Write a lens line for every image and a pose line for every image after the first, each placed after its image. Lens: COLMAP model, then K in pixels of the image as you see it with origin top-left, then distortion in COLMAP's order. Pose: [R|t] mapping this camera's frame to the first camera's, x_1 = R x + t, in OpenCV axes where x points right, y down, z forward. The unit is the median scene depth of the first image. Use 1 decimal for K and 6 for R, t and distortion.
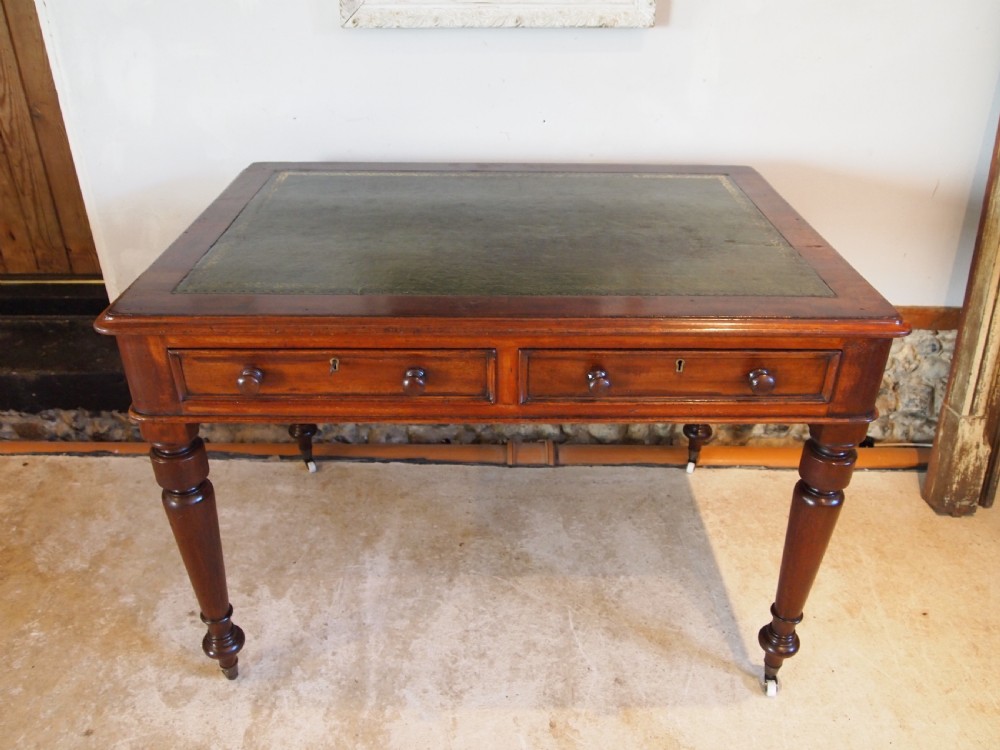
lens RADIAL K [[800.1, 0, 502.6], [0, 800.1, 373.5], [0, 0, 1]] dist [-0.045471, -0.001053]
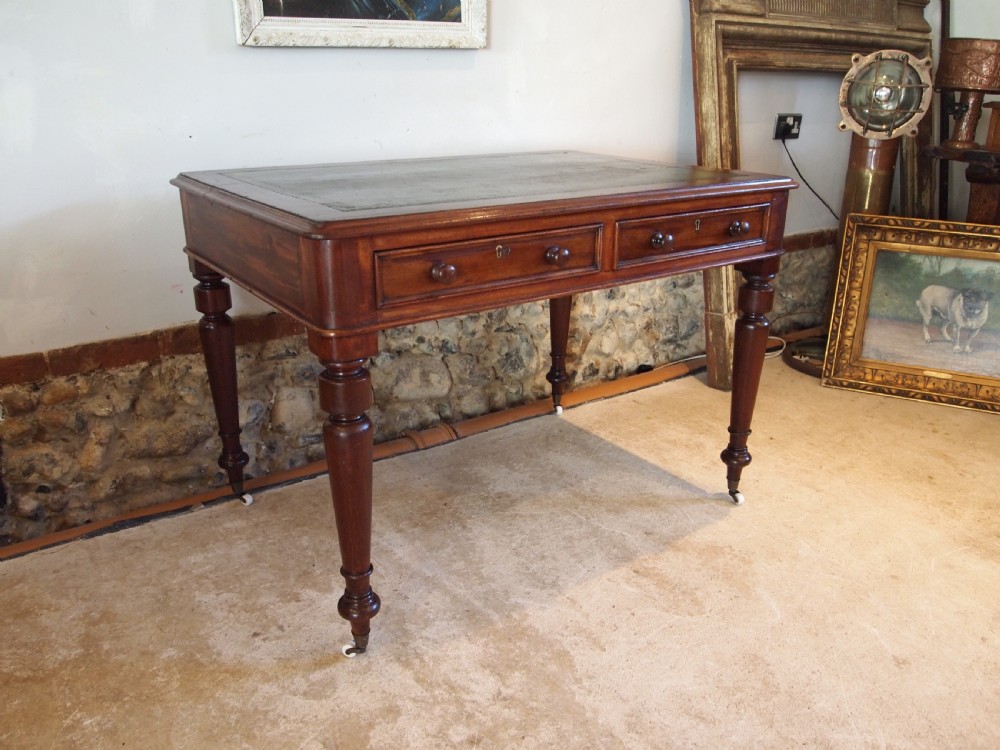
lens RADIAL K [[803.1, 0, 503.0], [0, 803.1, 374.2], [0, 0, 1]] dist [-0.045720, 0.000420]
pose [[0.817212, -0.203599, 0.539177, -0.583330], [0.288944, 0.954193, -0.077629, 0.168971], [-0.498674, 0.219231, 0.838607, 0.029064]]
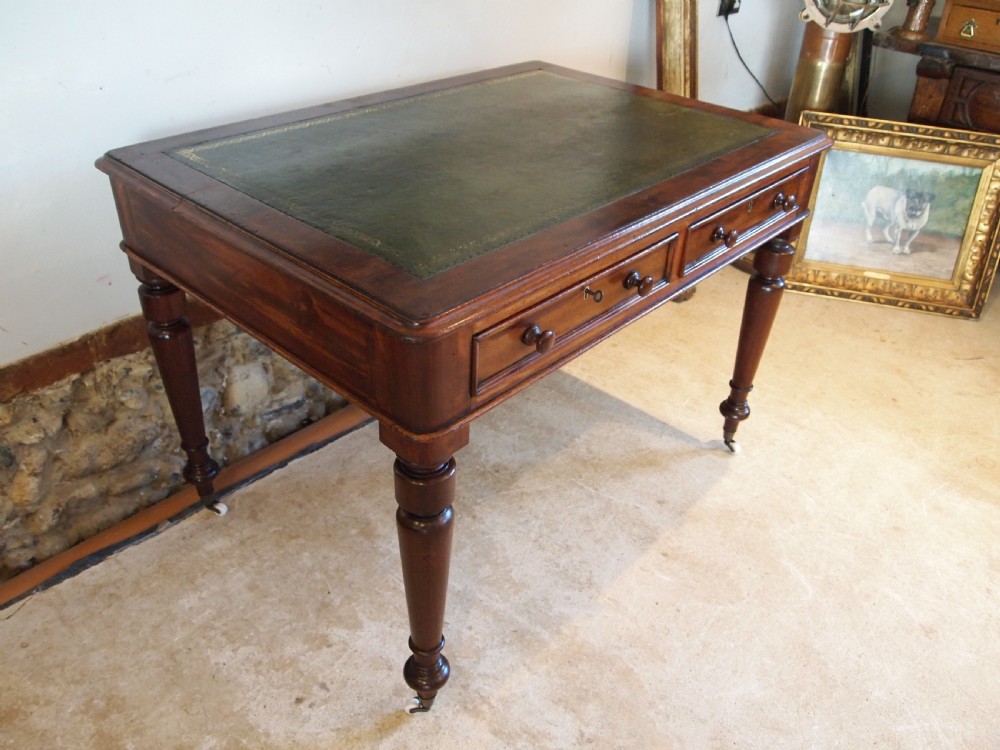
lens RADIAL K [[802.4, 0, 502.9], [0, 802.4, 373.4], [0, 0, 1]] dist [-0.045830, 0.000095]
pose [[0.678314, -0.388203, 0.623850, -0.621876], [0.335303, 0.919020, 0.207302, -0.106220], [-0.653806, 0.068563, 0.753549, 0.215212]]
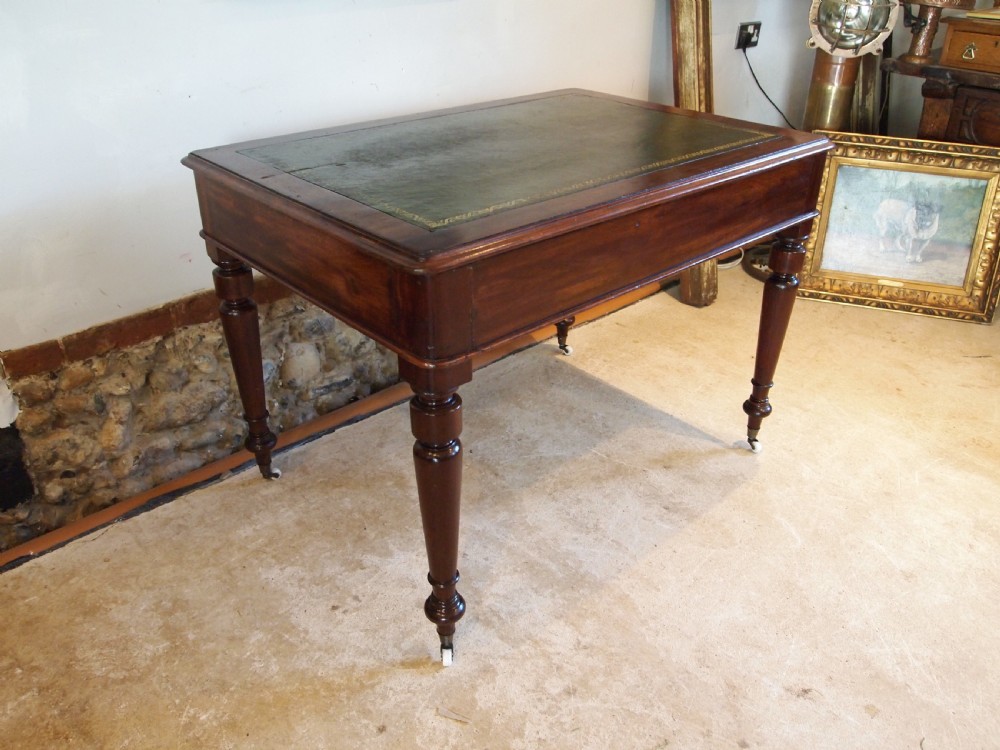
lens RADIAL K [[803.1, 0, 503.0], [0, 803.1, 374.2], [0, 0, 1]] dist [-0.045720, 0.000420]
pose [[0.727772, -0.340153, 0.595520, -0.709971], [0.339011, 0.933256, 0.118766, -0.003218], [-0.596171, 0.115453, 0.794513, 0.085189]]
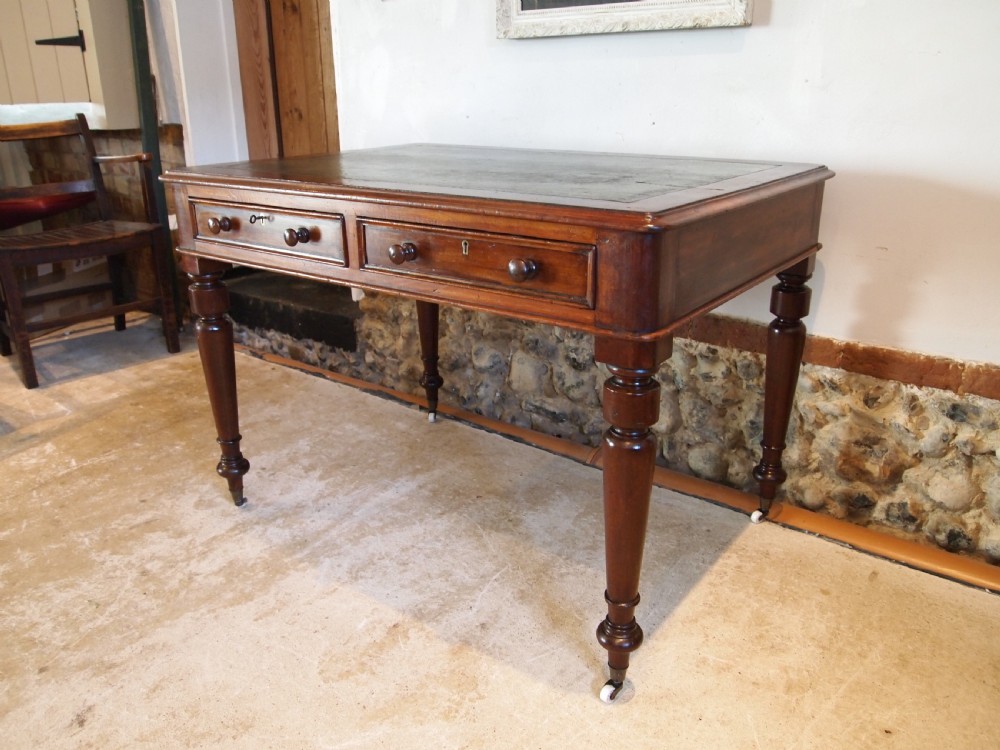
lens RADIAL K [[800.1, 0, 502.6], [0, 800.1, 373.5], [0, 0, 1]] dist [-0.045471, -0.001053]
pose [[0.795146, 0.193095, -0.574854, 0.602999], [-0.289237, 0.953938, -0.079646, 0.147348], [0.532996, 0.229599, 0.814370, 0.131928]]
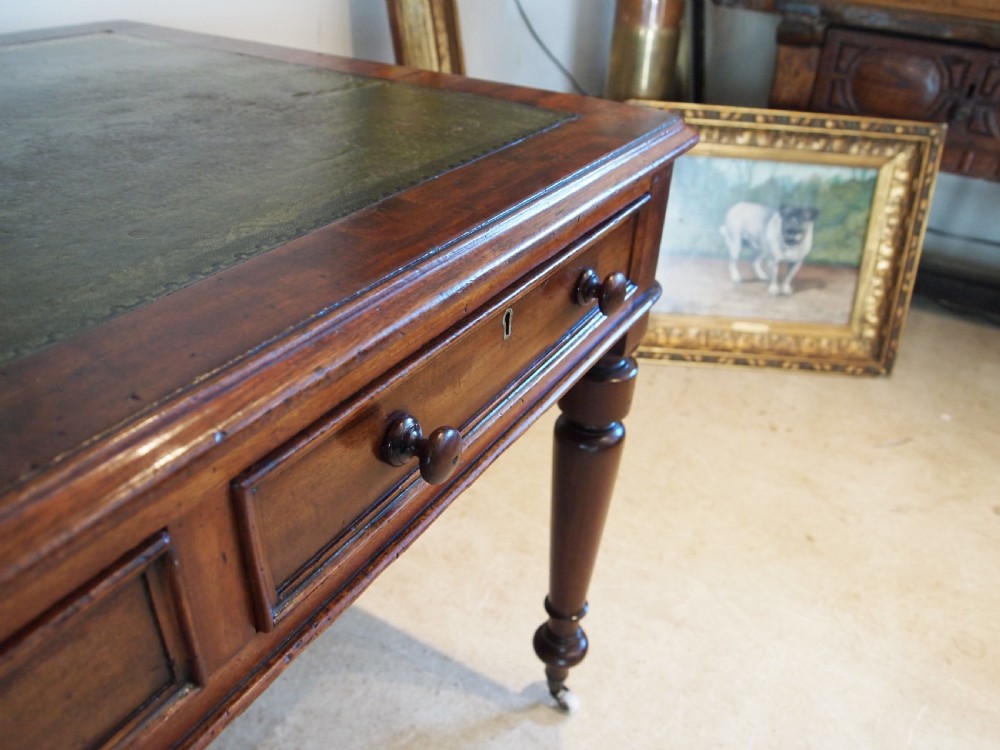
lens RADIAL K [[790.6, 0, 502.5], [0, 790.6, 375.9], [0, 0, 1]] dist [-0.042120, -0.009599]
pose [[0.519983, -0.437089, 0.733874, -0.079898], [0.389530, 0.885962, 0.251671, -0.064510], [-0.760187, 0.155002, 0.630944, 0.482838]]
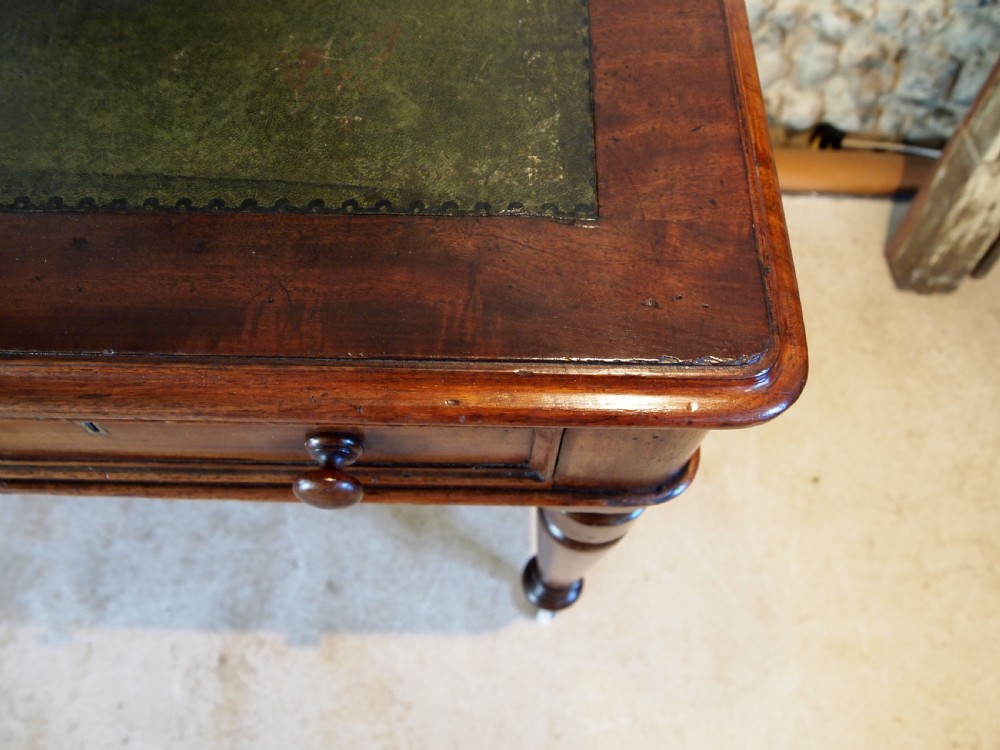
lens RADIAL K [[790.6, 0, 502.5], [0, 790.6, 375.9], [0, 0, 1]] dist [-0.042120, -0.009599]
pose [[0.999684, 0.025084, -0.001633, 0.264411], [-0.019589, 0.818089, 0.574757, -0.149089], [0.015753, -0.574544, 0.818322, 0.490946]]
